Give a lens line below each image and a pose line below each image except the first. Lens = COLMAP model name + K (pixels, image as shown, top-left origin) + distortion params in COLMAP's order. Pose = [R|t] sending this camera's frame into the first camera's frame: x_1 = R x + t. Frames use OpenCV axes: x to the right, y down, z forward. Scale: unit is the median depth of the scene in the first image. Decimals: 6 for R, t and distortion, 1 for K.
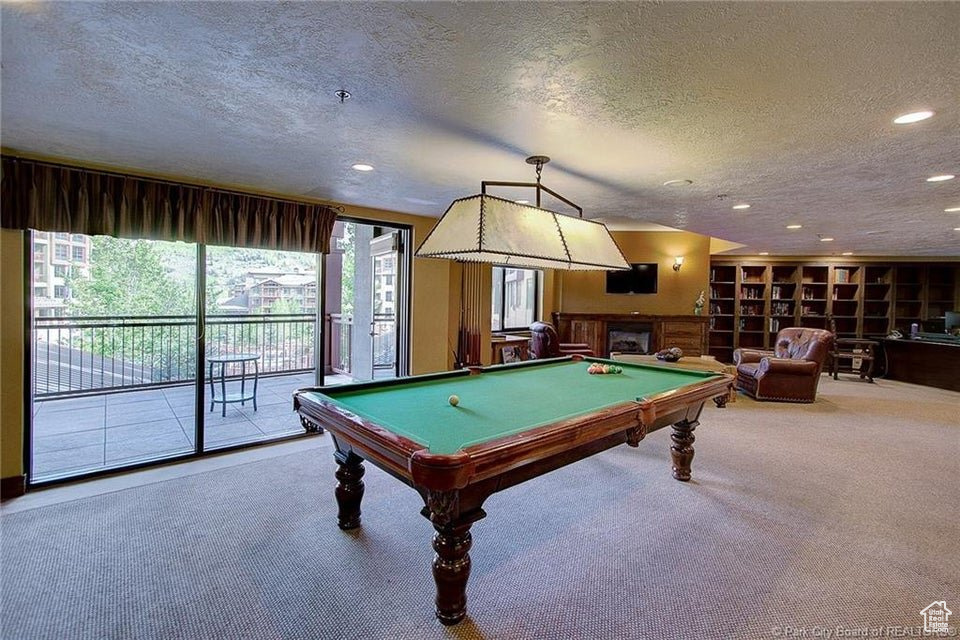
lens RADIAL K [[429.1, 0, 480.1], [0, 429.1, 308.5], [0, 0, 1]] dist [0.000032, -0.000019]
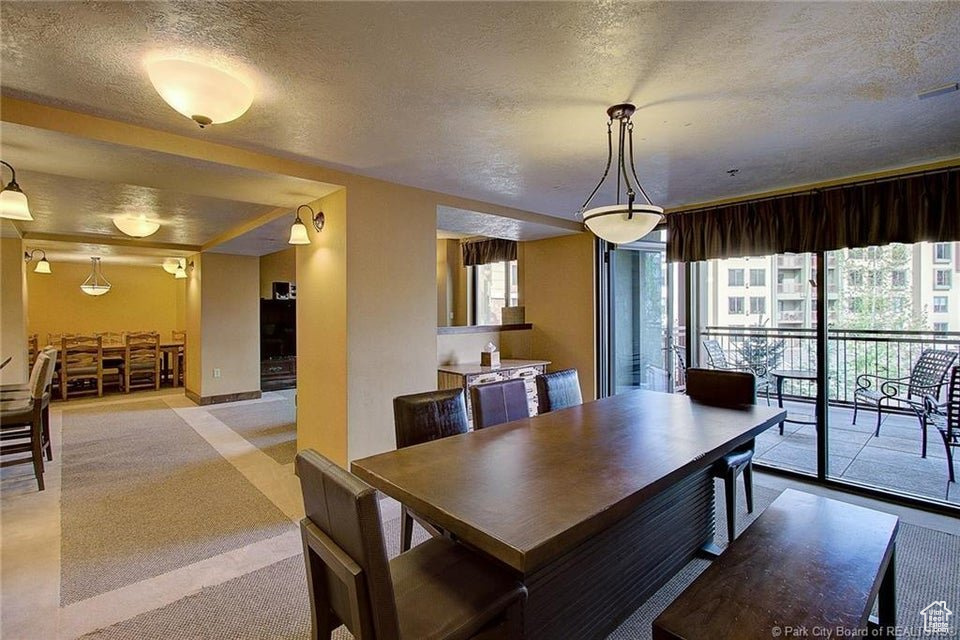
lens RADIAL K [[451.0, 0, 480.0], [0, 451.0, 320.0], [0, 0, 1]] dist [0.000200, 0.000015]
pose [[0.029548, 0.007020, -0.999539, 0.283079], [-0.011129, 0.999916, 0.006694, -0.001515], [0.999501, 0.010926, 0.029624, 0.243246]]
